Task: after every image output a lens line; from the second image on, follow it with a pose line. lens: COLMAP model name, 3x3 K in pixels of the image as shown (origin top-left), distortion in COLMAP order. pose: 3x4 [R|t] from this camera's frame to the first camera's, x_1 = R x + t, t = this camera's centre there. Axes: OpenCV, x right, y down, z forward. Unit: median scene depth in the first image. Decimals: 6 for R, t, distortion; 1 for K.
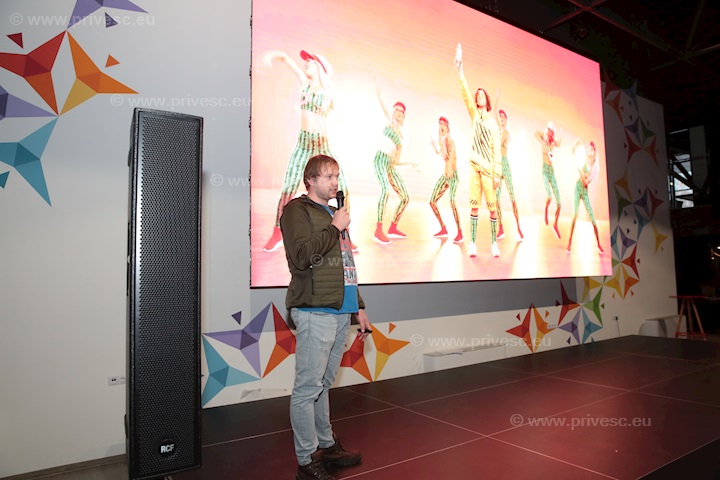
lens RADIAL K [[492.1, 0, 367.0], [0, 492.1, 244.4], [0, 0, 1]] dist [-0.054740, 0.003870]
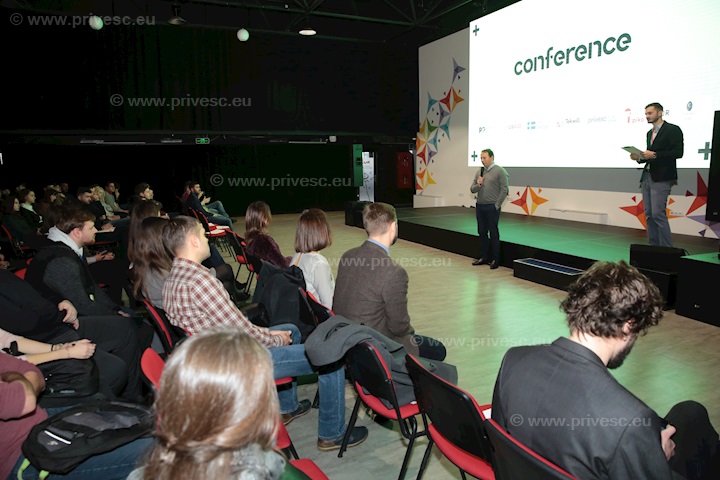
lens RADIAL K [[492.1, 0, 361.5], [0, 492.1, 239.7], [0, 0, 1]] dist [-0.054740, 0.003870]
pose [[-0.177197, 0.188234, -0.966007, 1.996908], [0.102814, 0.979709, 0.172045, -0.039241], [0.978790, -0.068833, -0.192955, 0.670674]]
